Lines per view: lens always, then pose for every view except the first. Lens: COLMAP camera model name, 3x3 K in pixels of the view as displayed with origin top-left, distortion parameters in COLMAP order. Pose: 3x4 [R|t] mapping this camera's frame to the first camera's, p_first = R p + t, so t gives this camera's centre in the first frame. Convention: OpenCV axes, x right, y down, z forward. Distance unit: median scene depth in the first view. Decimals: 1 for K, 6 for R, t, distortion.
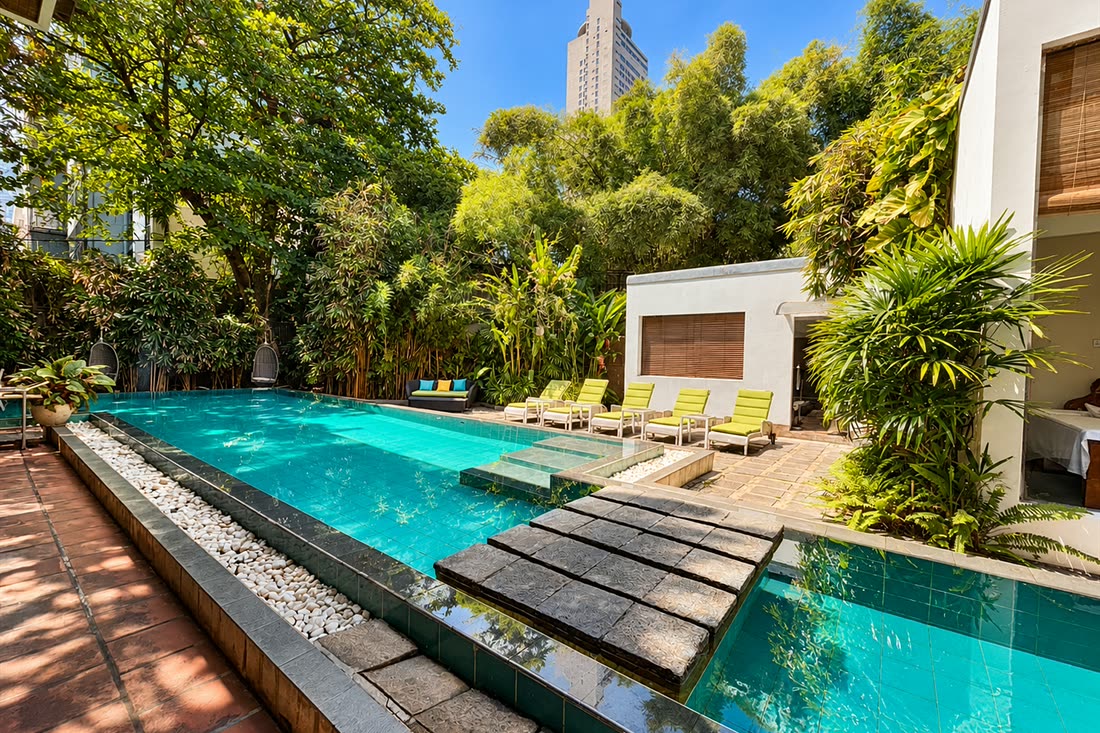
lens RADIAL K [[445.8, 0, 550.0], [0, 445.8, 366.5], [0, 0, 1]] dist [-0.033554, -0.000064]
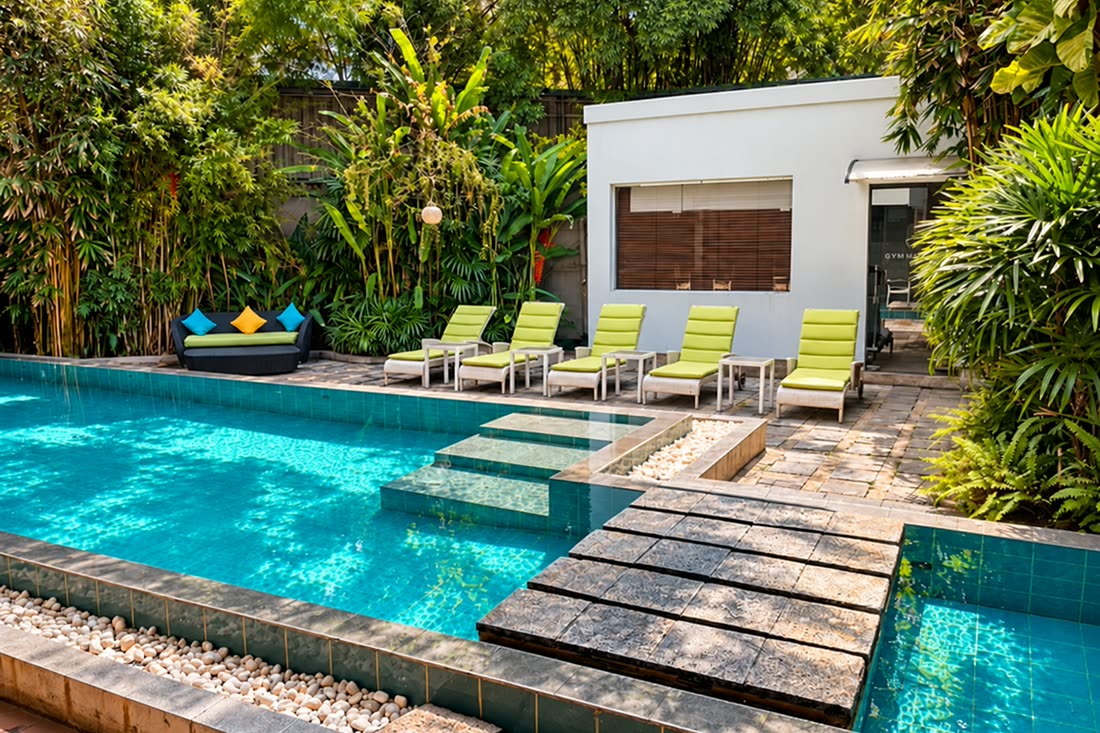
lens RADIAL K [[873.1, 0, 550.0], [0, 873.1, 366.5], [0, 0, 1]] dist [-0.046251, -0.006535]
pose [[0.980736, -0.063341, 0.184783, -0.109053], [0.038553, 0.990125, 0.134781, -0.041683], [-0.191495, -0.125061, 0.973493, -0.094094]]
